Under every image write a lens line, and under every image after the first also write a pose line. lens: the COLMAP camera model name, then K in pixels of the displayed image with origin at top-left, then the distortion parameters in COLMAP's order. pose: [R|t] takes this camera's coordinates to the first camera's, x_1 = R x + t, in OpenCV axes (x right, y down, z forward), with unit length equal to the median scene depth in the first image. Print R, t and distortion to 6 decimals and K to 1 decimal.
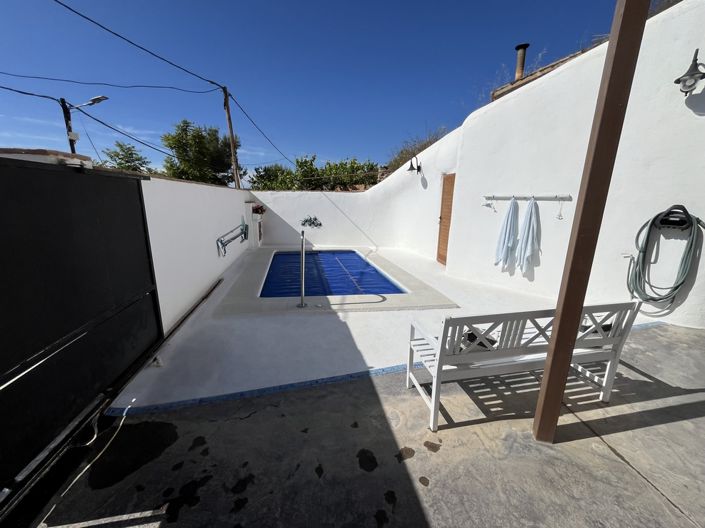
lens RADIAL K [[288.8, 0, 352.7], [0, 288.8, 263.3], [0, 0, 1]] dist [0.001123, 0.000237]
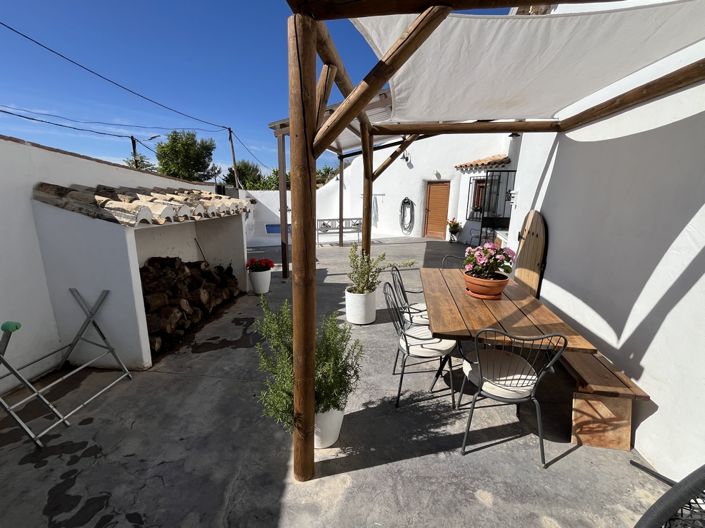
lens RADIAL K [[309.1, 0, 348.2], [0, 309.1, 261.9], [0, 0, 1]] dist [-0.000265, 0.000104]
pose [[0.996699, -0.021319, 0.078340, 0.163707], [0.021658, 0.999759, -0.003489, 0.374699], [-0.078247, 0.005175, 0.996921, -1.702017]]
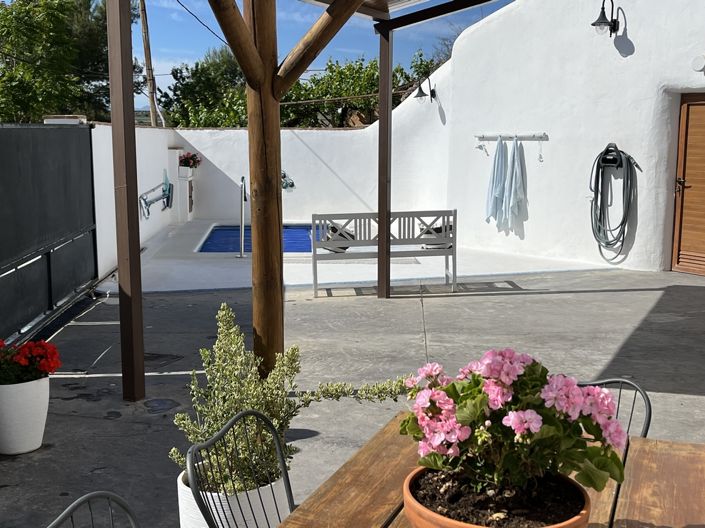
lens RADIAL K [[878.0, 0, 352.7], [0, 878.0, 264.8], [0, 0, 1]] dist [0.084626, 0.000000]
pose [[0.994028, 0.001126, -0.109115, 0.430397], [-0.009466, 0.997067, -0.075952, 0.337766], [0.108710, 0.076531, 0.991123, -1.546410]]
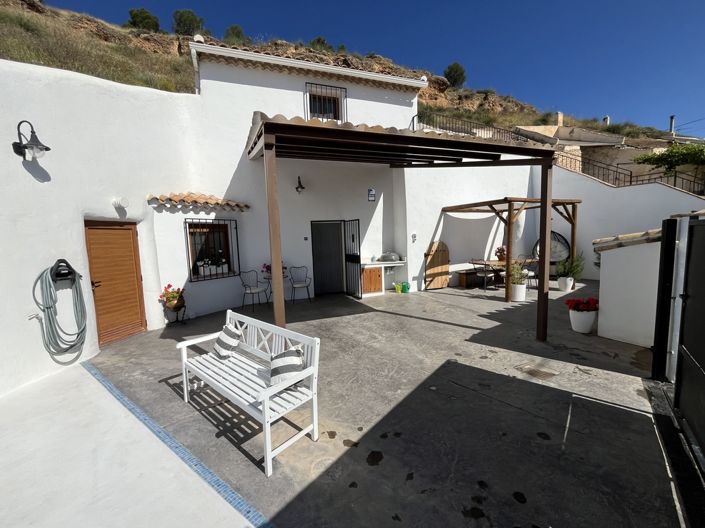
lens RADIAL K [[288.8, 0, 351.2], [0, 288.8, 262.1], [0, 0, 1]] dist [0.001123, 0.000237]
pose [[-0.643952, -0.062356, 0.762521, -0.316888], [0.195776, 0.950058, 0.243026, -0.180872], [-0.739593, 0.305780, -0.599584, 0.632306]]
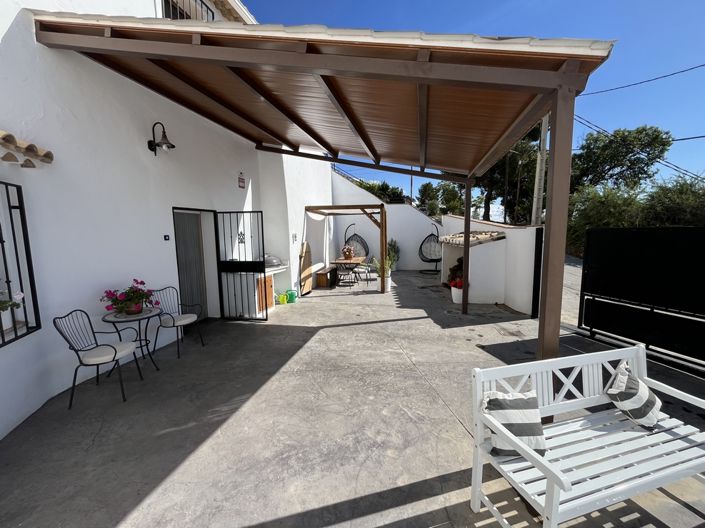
lens RADIAL K [[288.8, 0, 350.3], [0, 288.8, 265.9], [0, 0, 1]] dist [0.001123, 0.000237]
pose [[-0.994626, 0.009513, -0.103092, 0.648918], [-0.025850, 0.941413, 0.336265, -0.201241], [0.100251, 0.337122, -0.936108, 0.757575]]
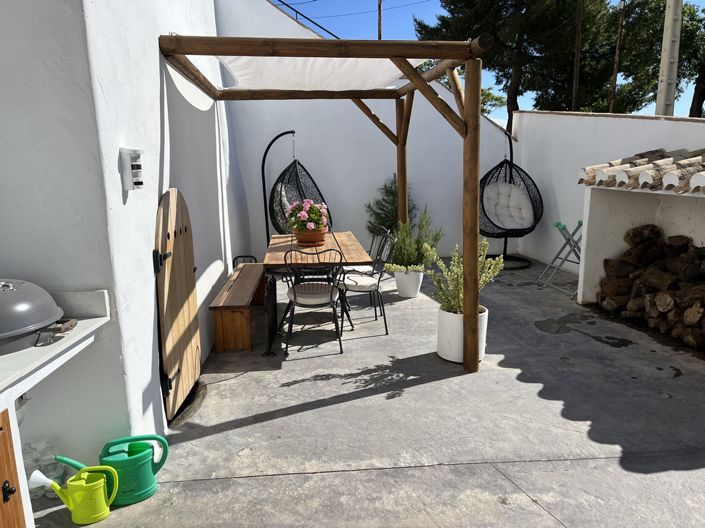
lens RADIAL K [[540.6, 0, 369.5], [0, 540.6, 257.1], [0, 0, 1]] dist [0.063372, -0.064466]
pose [[-0.920681, 0.060782, -0.385554, 0.780299], [-0.094517, 0.923683, 0.371318, 0.028130], [0.378698, 0.378307, -0.844672, -0.144859]]
